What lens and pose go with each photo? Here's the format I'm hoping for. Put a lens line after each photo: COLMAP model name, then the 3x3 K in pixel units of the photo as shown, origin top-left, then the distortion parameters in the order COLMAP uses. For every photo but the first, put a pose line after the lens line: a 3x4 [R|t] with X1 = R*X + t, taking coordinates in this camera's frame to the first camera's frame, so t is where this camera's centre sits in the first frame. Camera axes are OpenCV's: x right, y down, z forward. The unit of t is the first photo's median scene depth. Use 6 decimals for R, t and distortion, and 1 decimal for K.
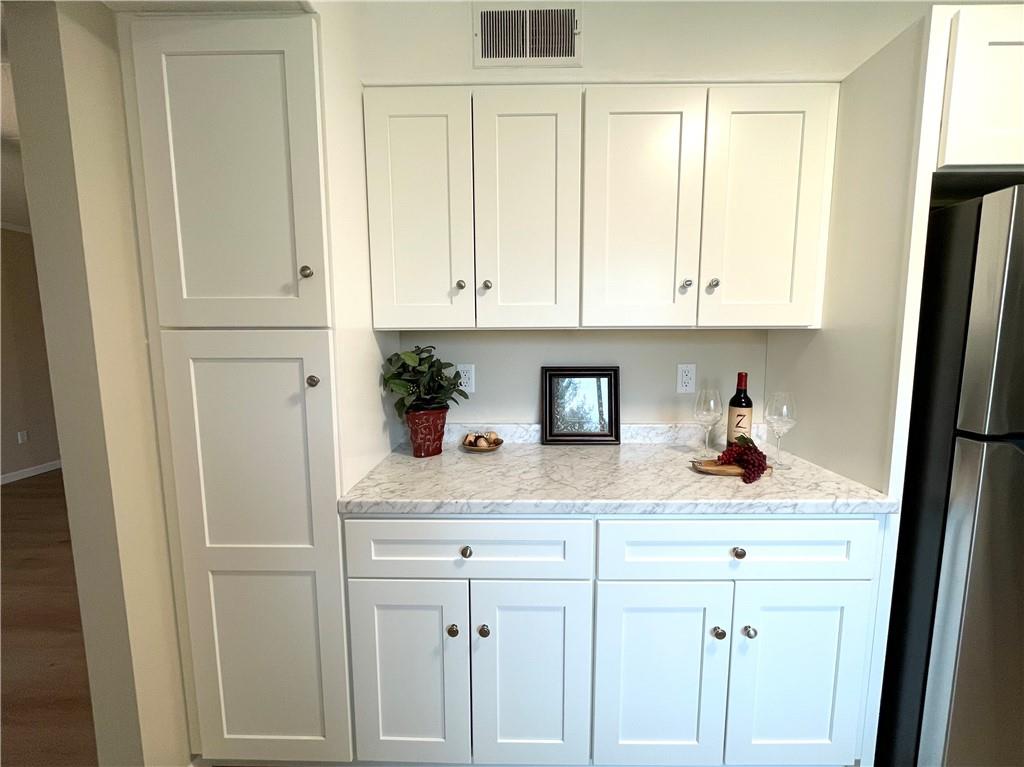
lens RADIAL K [[419.4, 0, 512.0], [0, 419.4, 383.5], [0, 0, 1]] dist [-0.000907, -0.000076]
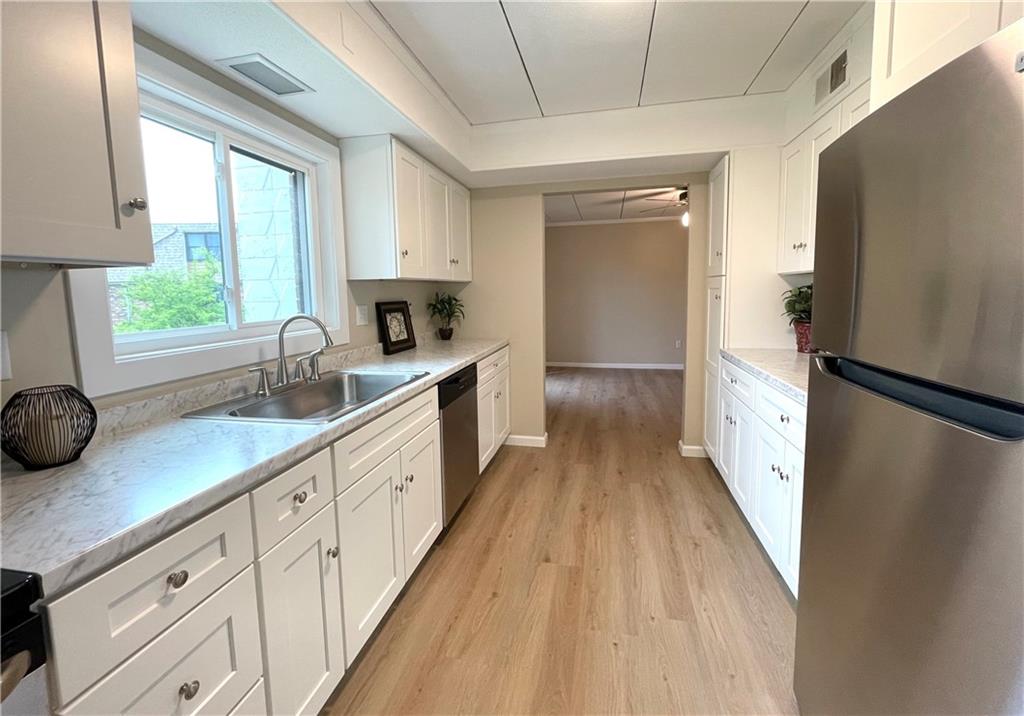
lens RADIAL K [[425.1, 0, 512.0], [0, 425.1, 358.0], [0, 0, 1]] dist [0.000063, 0.000009]
pose [[-0.205739, 0.162272, -0.965059, 2.265794], [-0.095006, 0.978186, 0.184733, -0.003910], [0.973984, 0.129693, -0.185834, 0.322906]]
